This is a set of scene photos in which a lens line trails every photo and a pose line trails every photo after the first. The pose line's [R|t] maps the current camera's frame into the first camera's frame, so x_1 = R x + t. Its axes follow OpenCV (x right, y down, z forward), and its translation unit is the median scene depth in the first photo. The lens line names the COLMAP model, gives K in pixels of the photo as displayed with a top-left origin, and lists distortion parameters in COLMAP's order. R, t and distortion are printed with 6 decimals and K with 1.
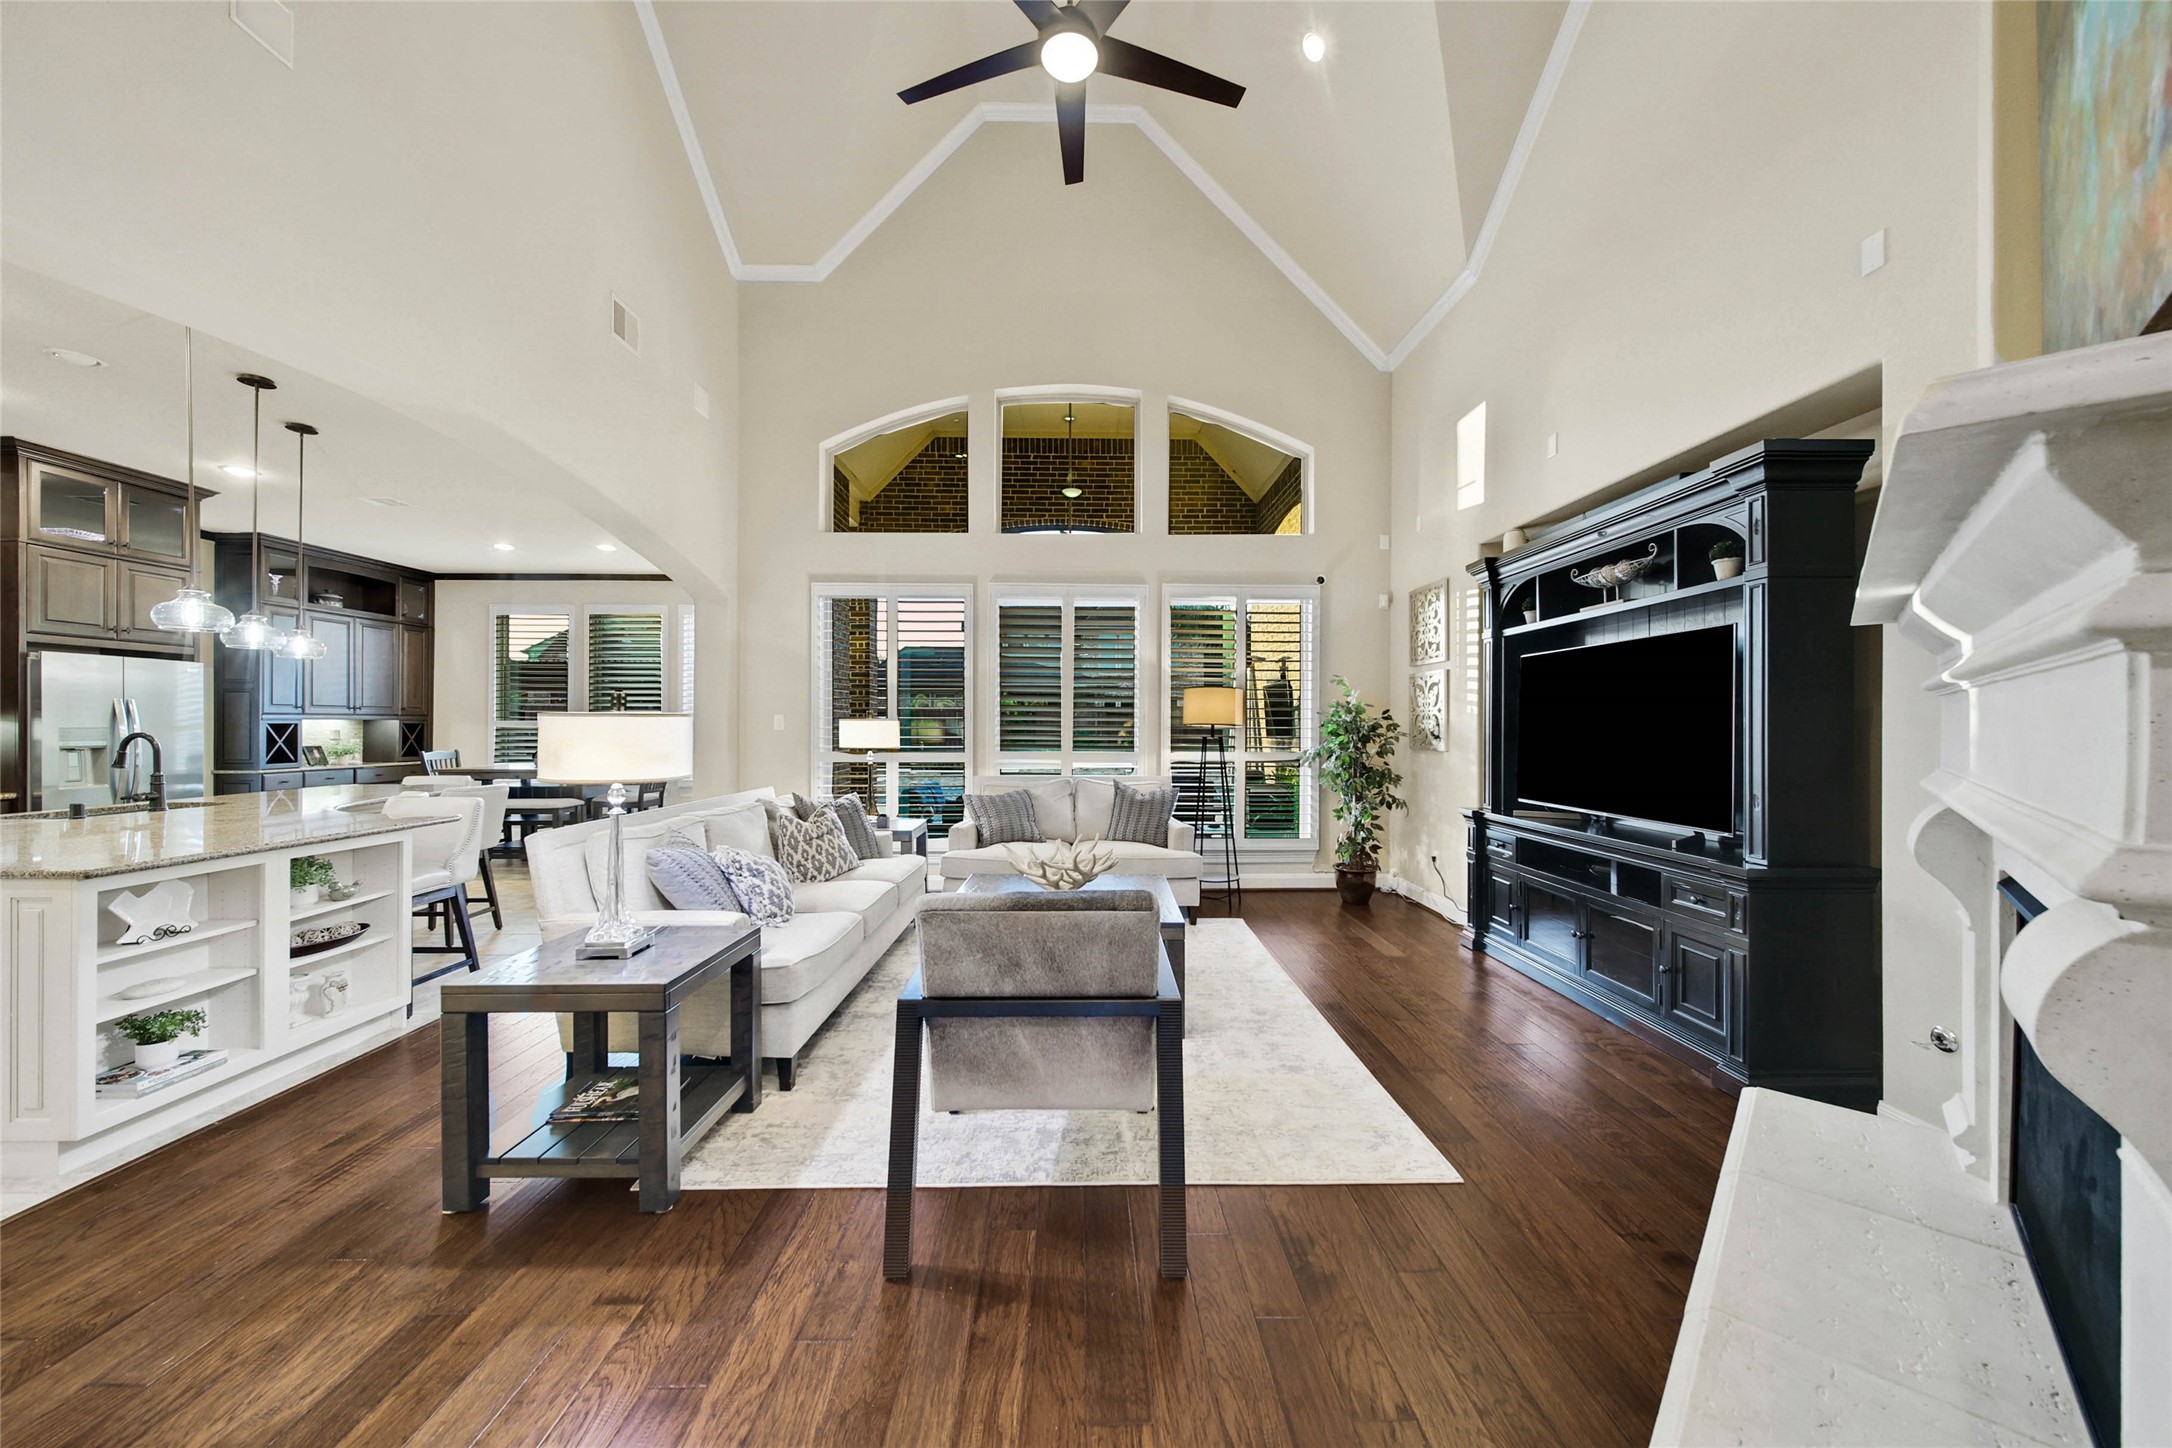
lens RADIAL K [[777.8, 0, 1083.5], [0, 777.8, 722.8], [0, 0, 1]] dist [-0.000113, -0.002333]
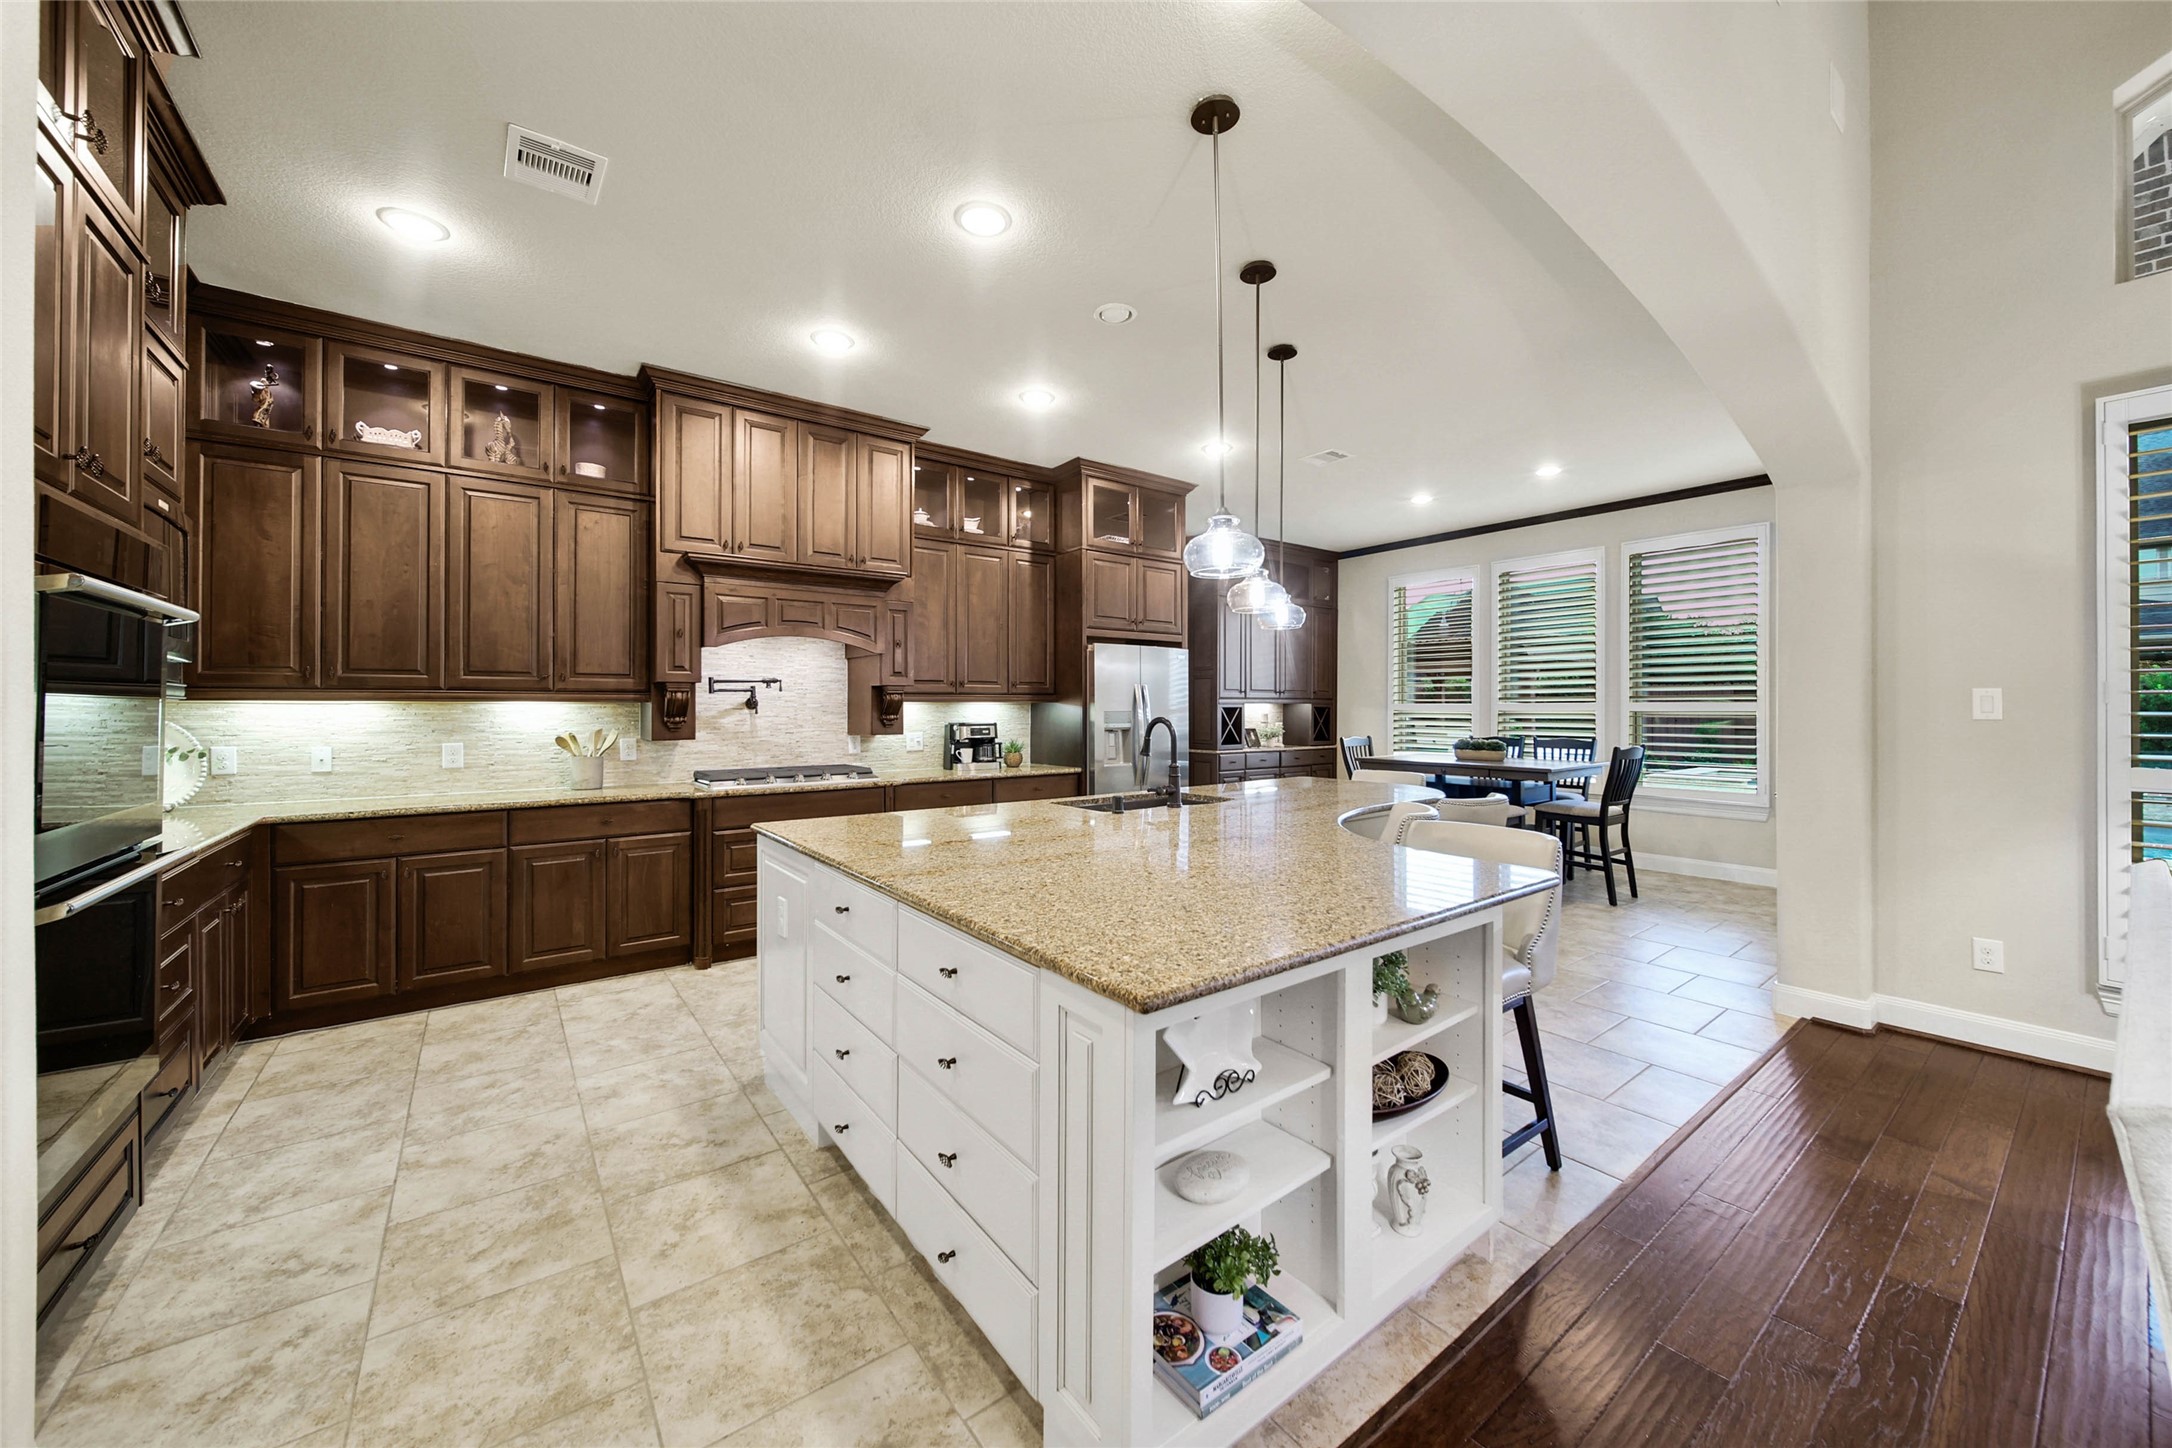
lens RADIAL K [[777.8, 0, 1083.2], [0, 777.8, 718.5], [0, 0, 1]] dist [-0.000113, -0.002333]
pose [[0.581482, 0.009311, -0.813506, -0.365137], [0.003719, 0.999894, 0.014103, 0.000433], [0.813551, -0.011226, 0.581386, 0.272715]]
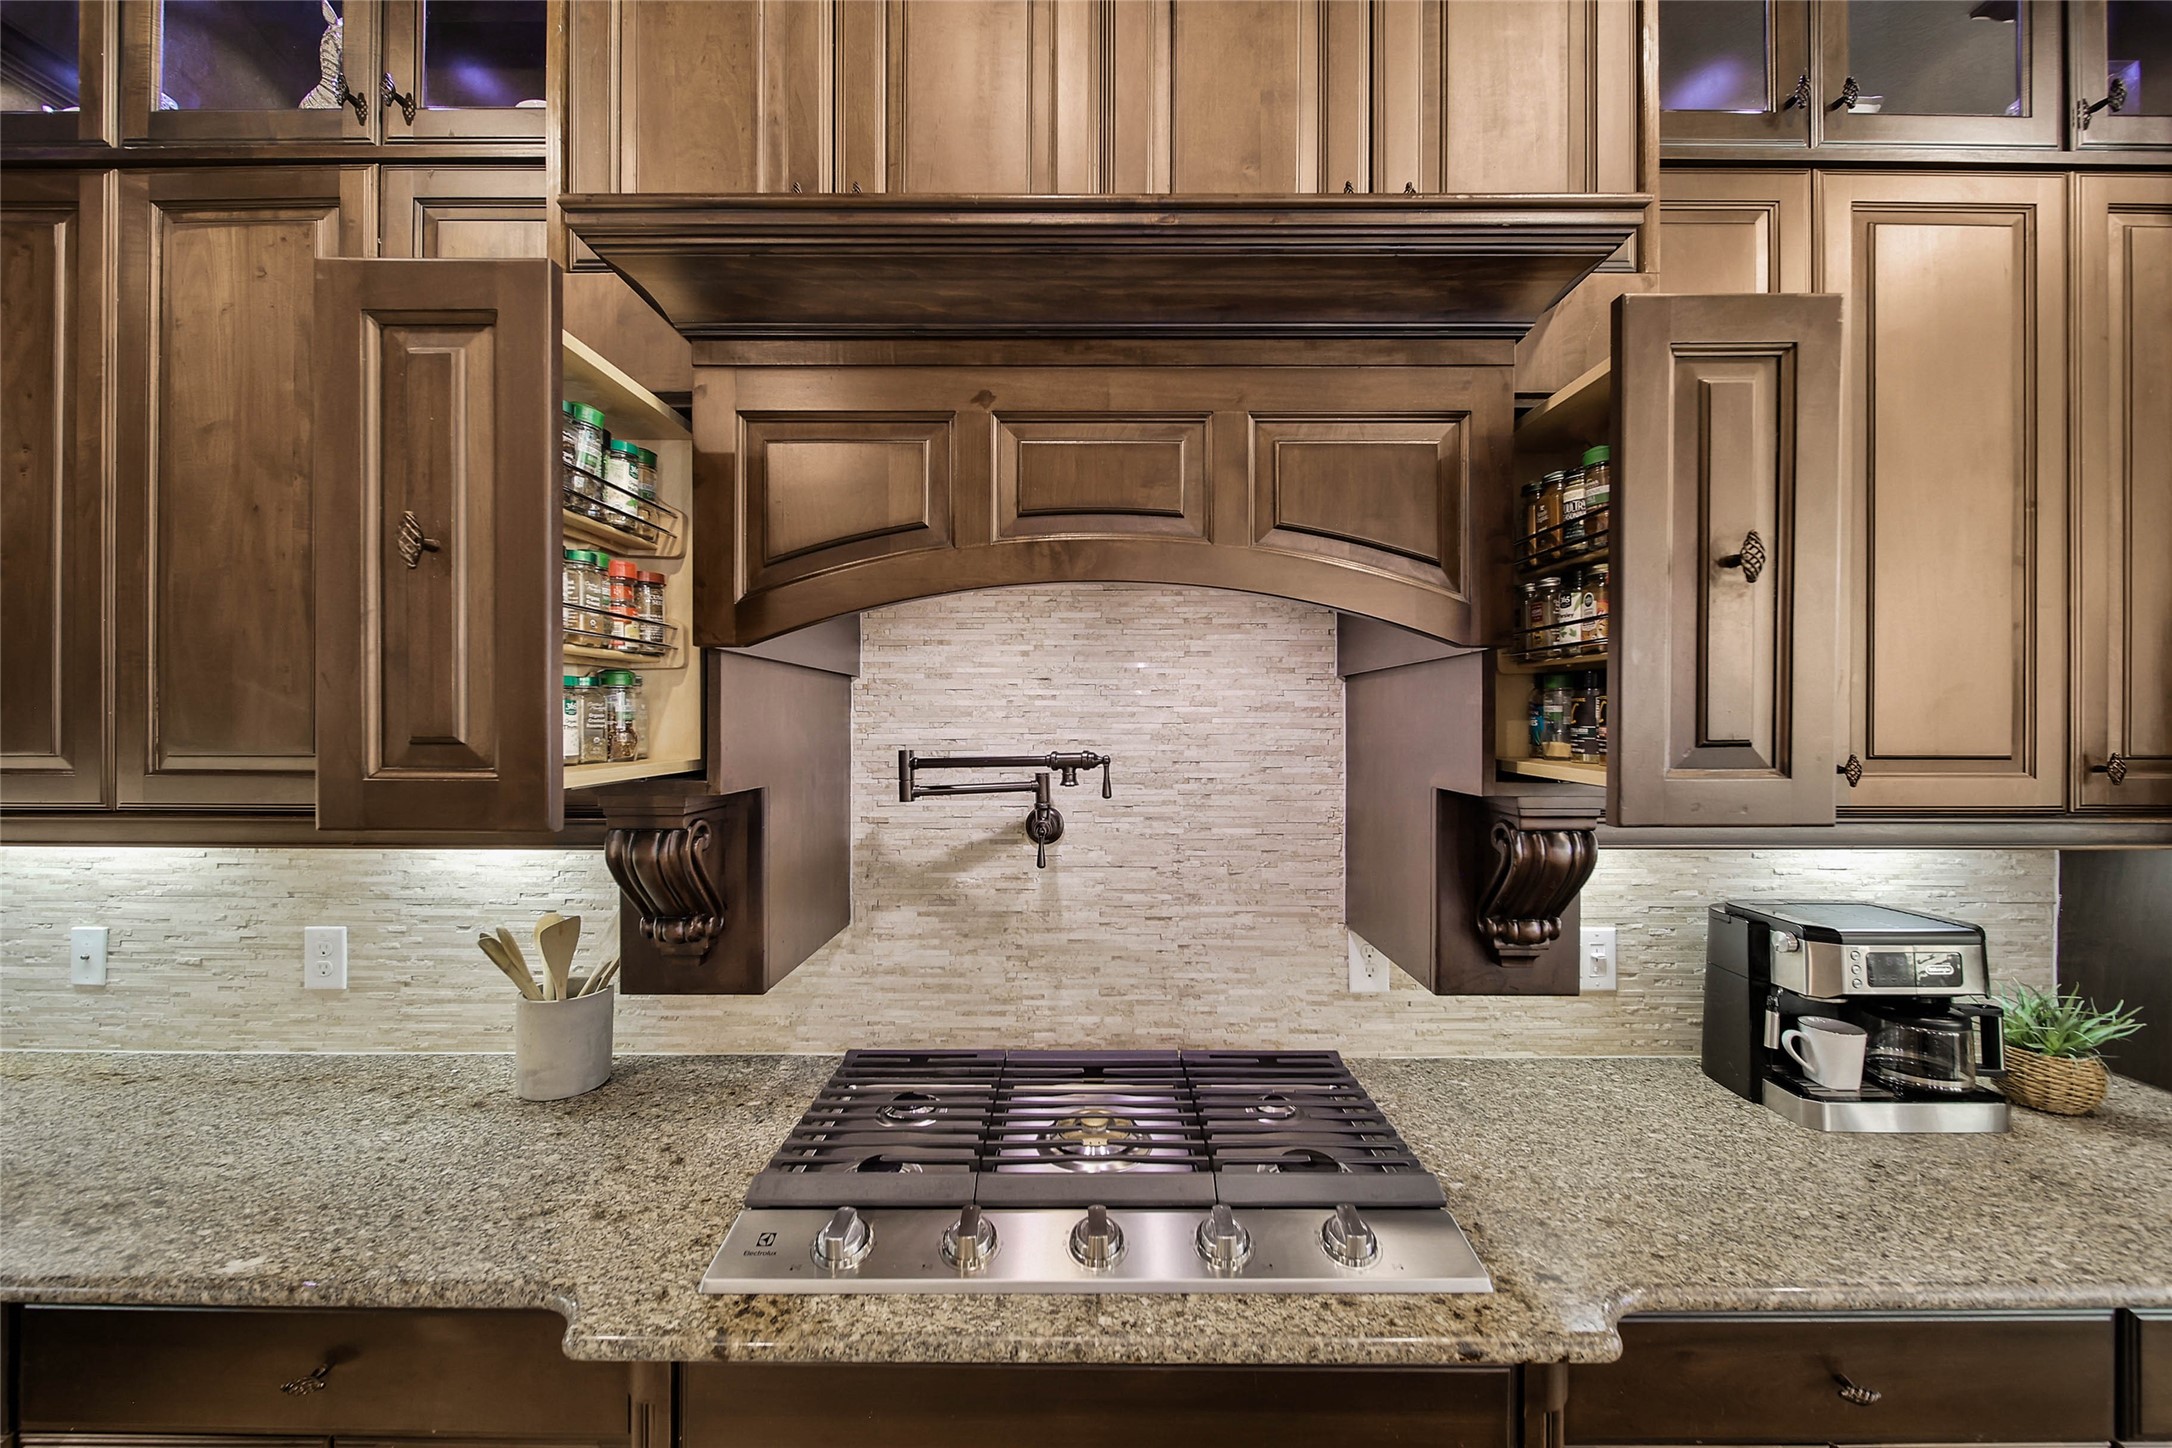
lens RADIAL K [[777.8, 0, 1101.3], [0, 777.8, 722.3], [0, 0, 1]] dist [-0.000113, -0.002333]
pose [[-0.015617, -0.006438, -0.999857, -1.020785], [-0.000629, 0.999979, -0.006429, -0.041941], [0.999878, 0.000528, -0.015621, 0.506792]]
